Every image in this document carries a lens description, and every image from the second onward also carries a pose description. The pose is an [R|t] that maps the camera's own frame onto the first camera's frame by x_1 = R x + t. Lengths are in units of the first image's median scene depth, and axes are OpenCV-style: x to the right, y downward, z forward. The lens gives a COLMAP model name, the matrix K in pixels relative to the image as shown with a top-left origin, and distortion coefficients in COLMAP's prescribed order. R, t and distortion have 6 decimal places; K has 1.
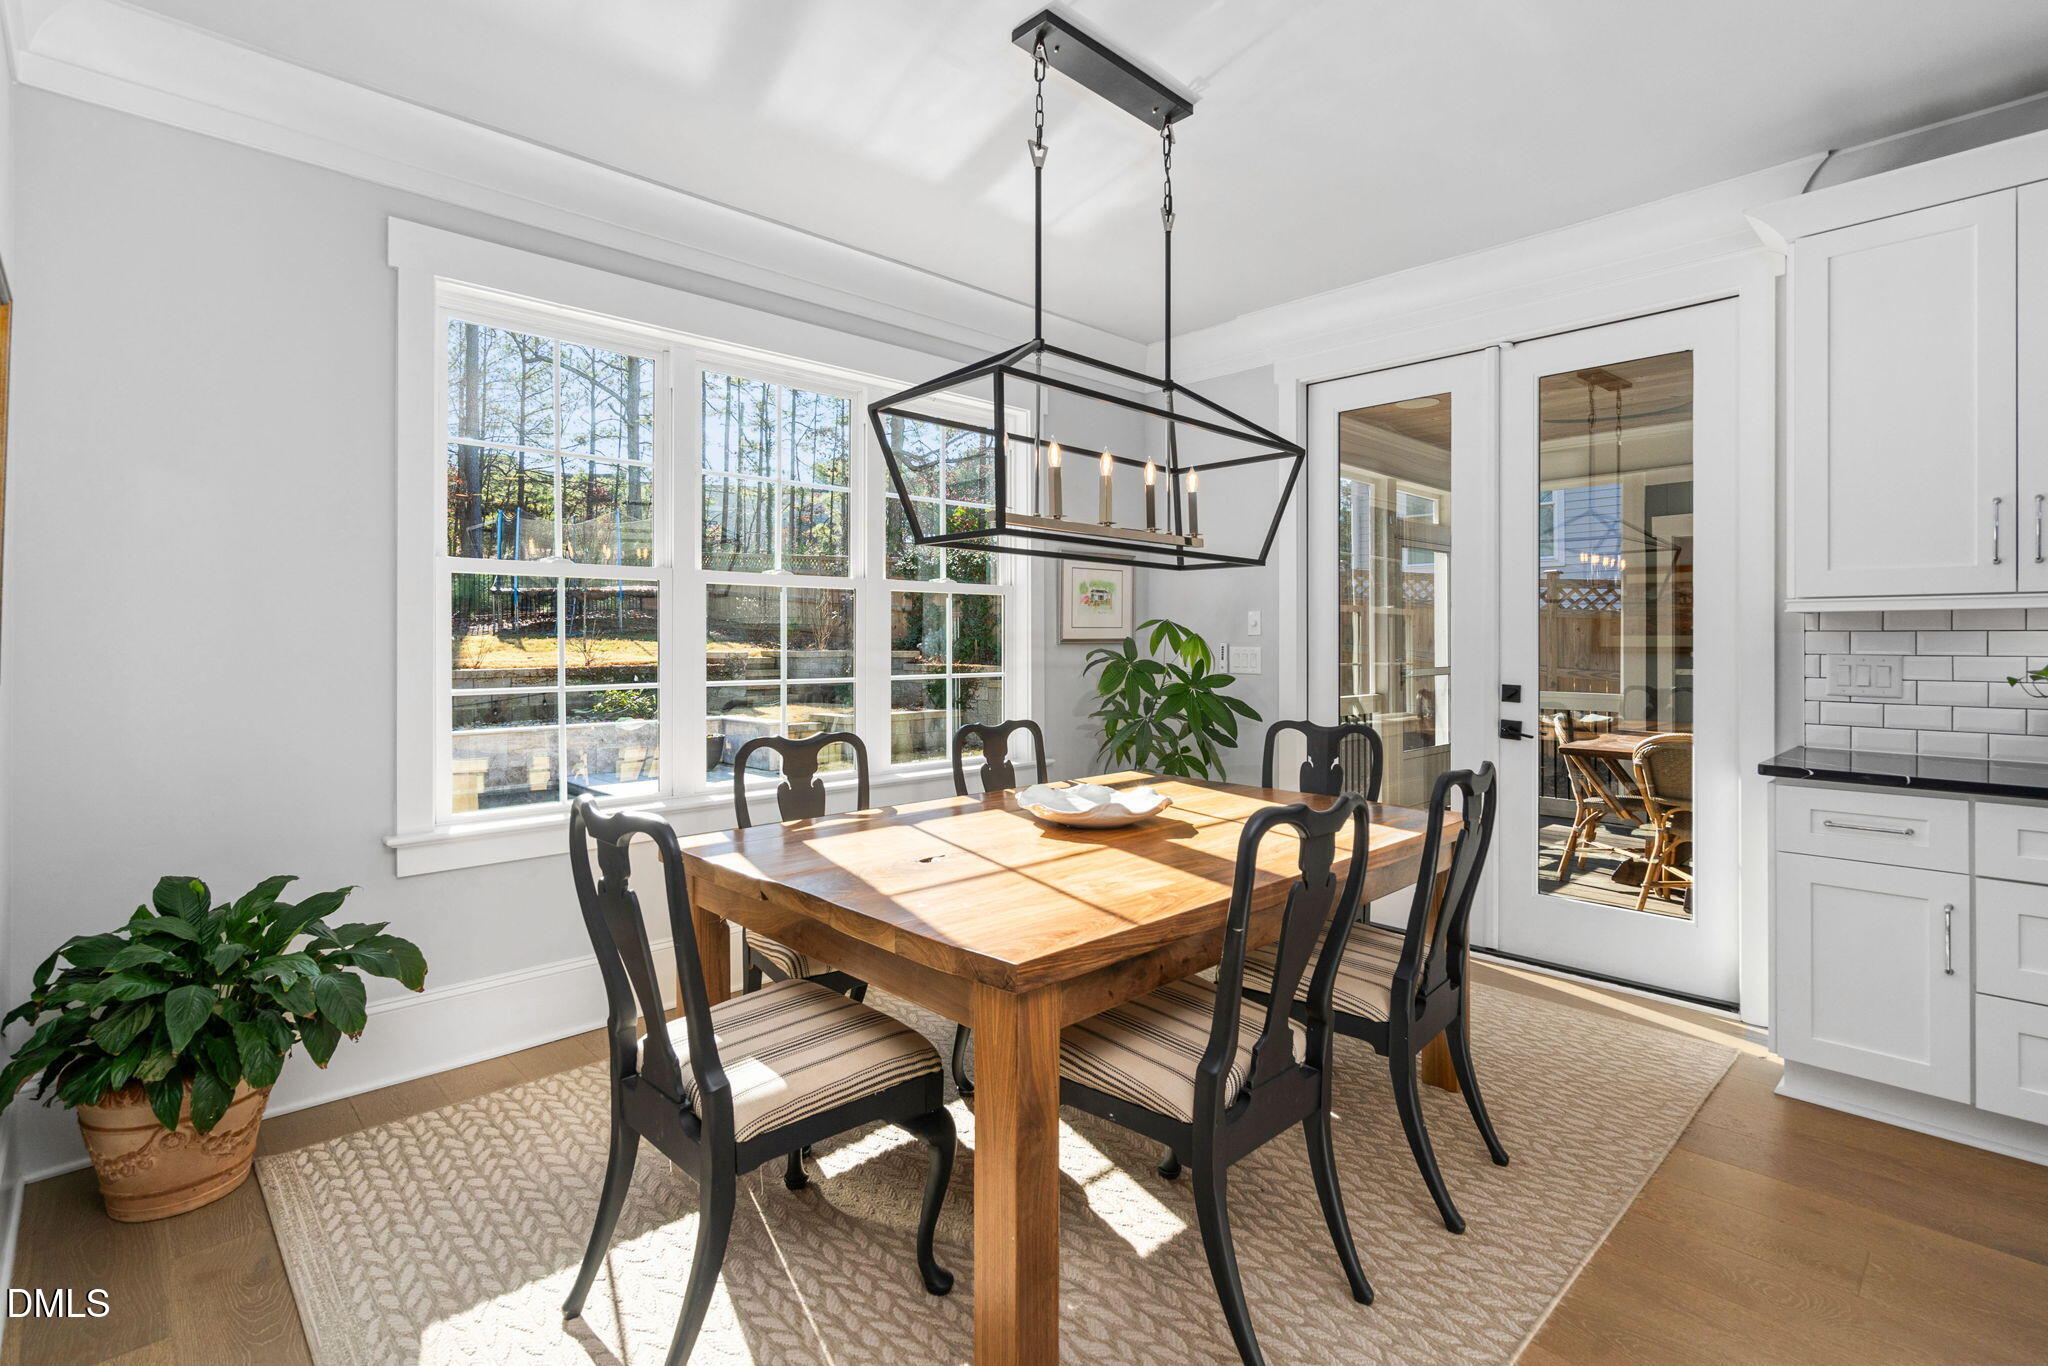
lens RADIAL K [[961.0, 0, 1018.2], [0, 961.0, 633.9], [0, 0, 1]] dist [0.010182, 0.000182]
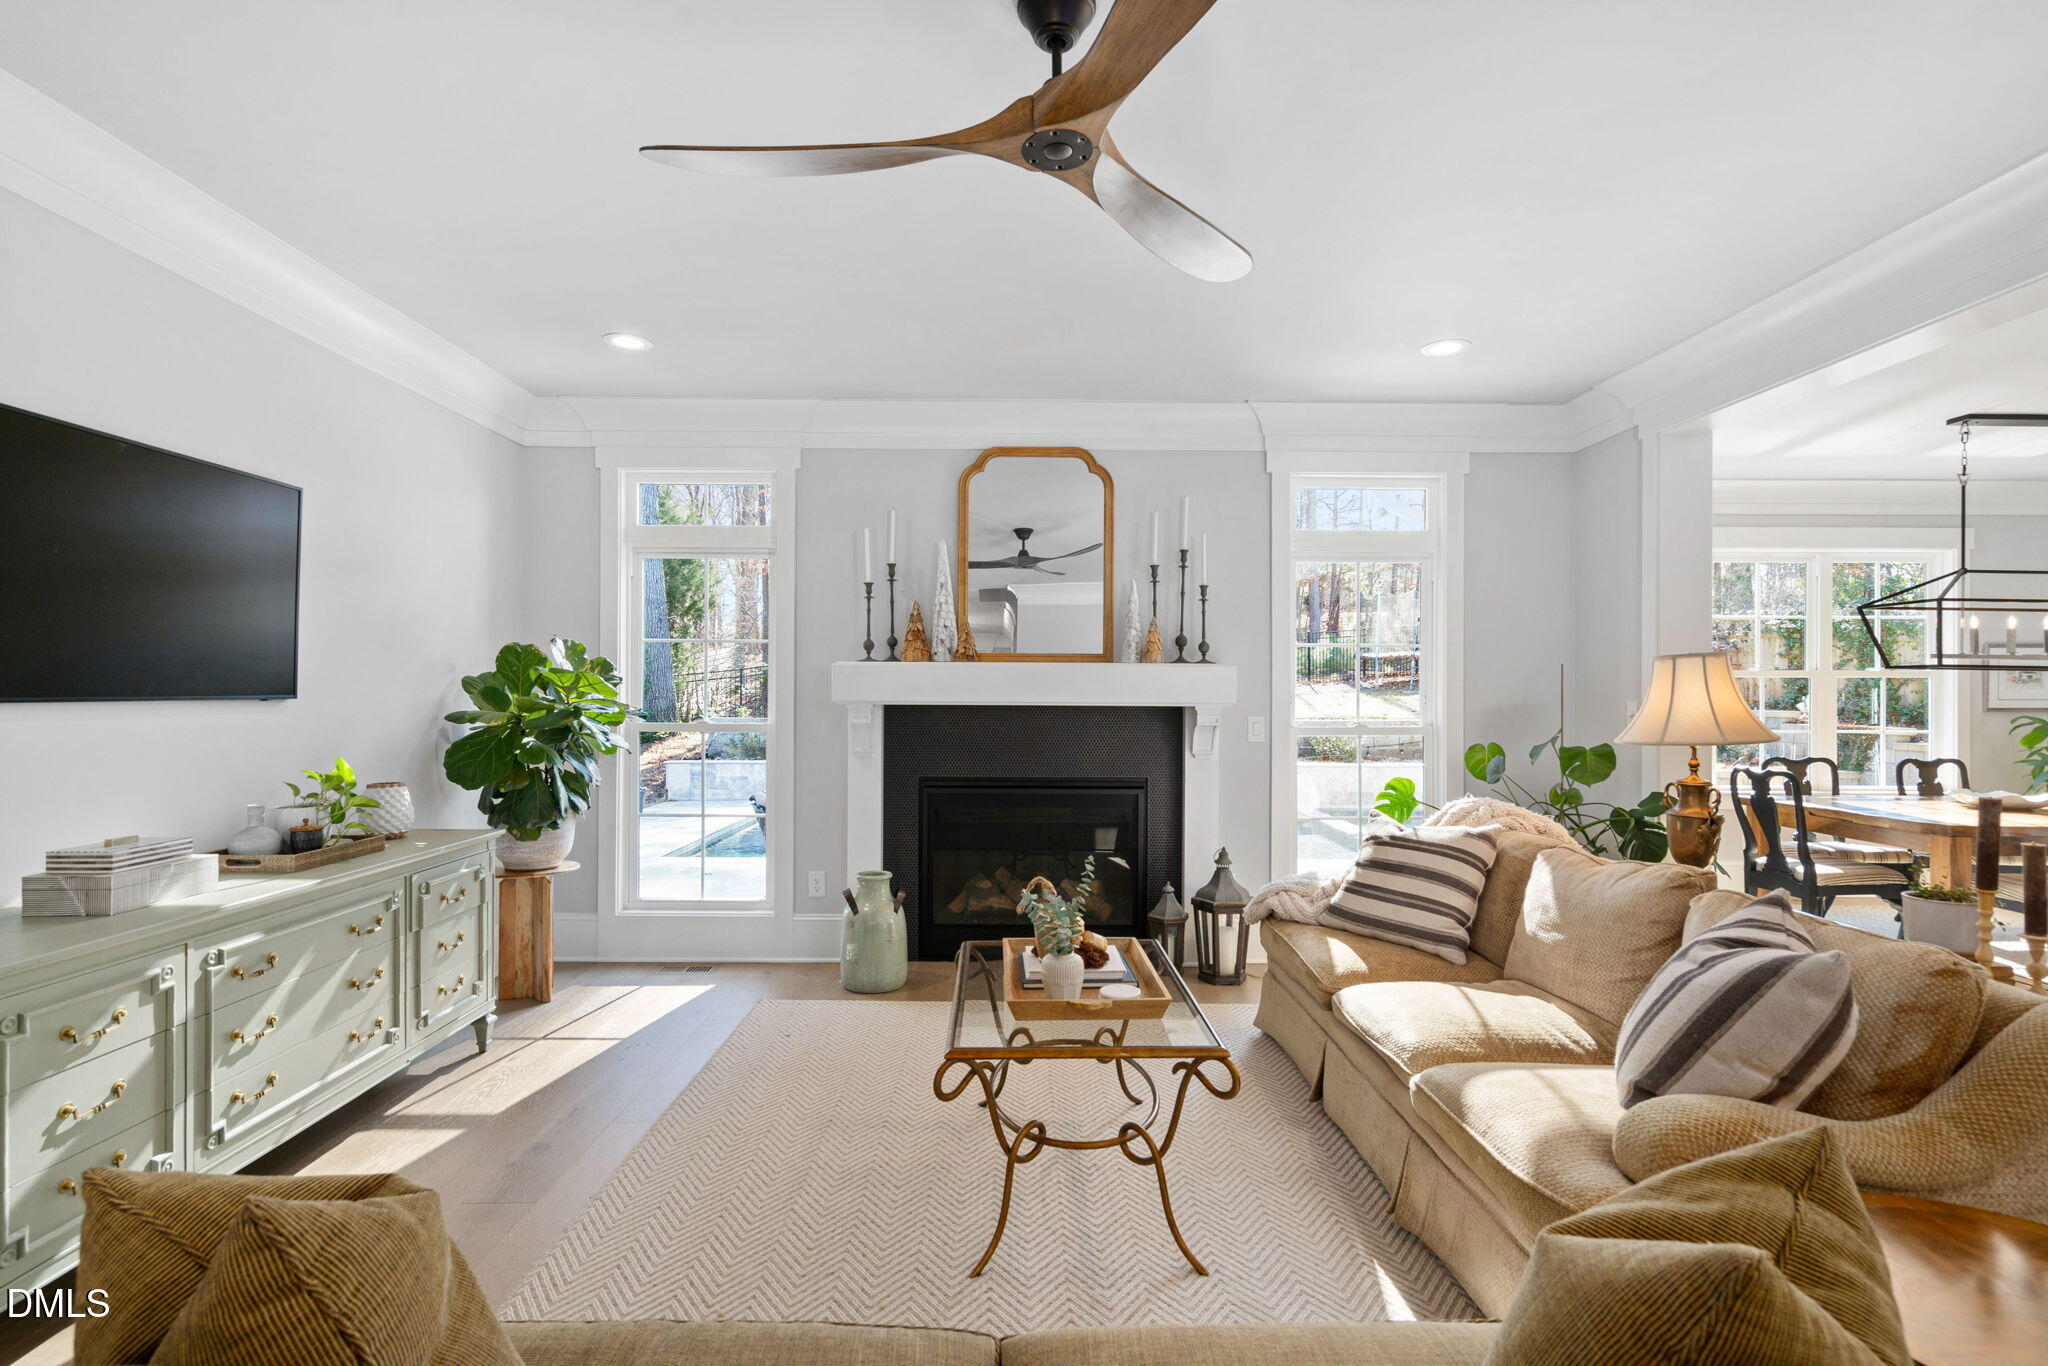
lens RADIAL K [[942.6, 0, 1033.4], [0, 942.6, 694.0], [0, 0, 1]] dist [-0.004782, 0.001414]
pose [[0.720650, 0.004950, -0.693282, -0.016917], [-0.001715, 0.999984, 0.005358, -0.037334], [0.693297, -0.002672, 0.720647, -1.695319]]
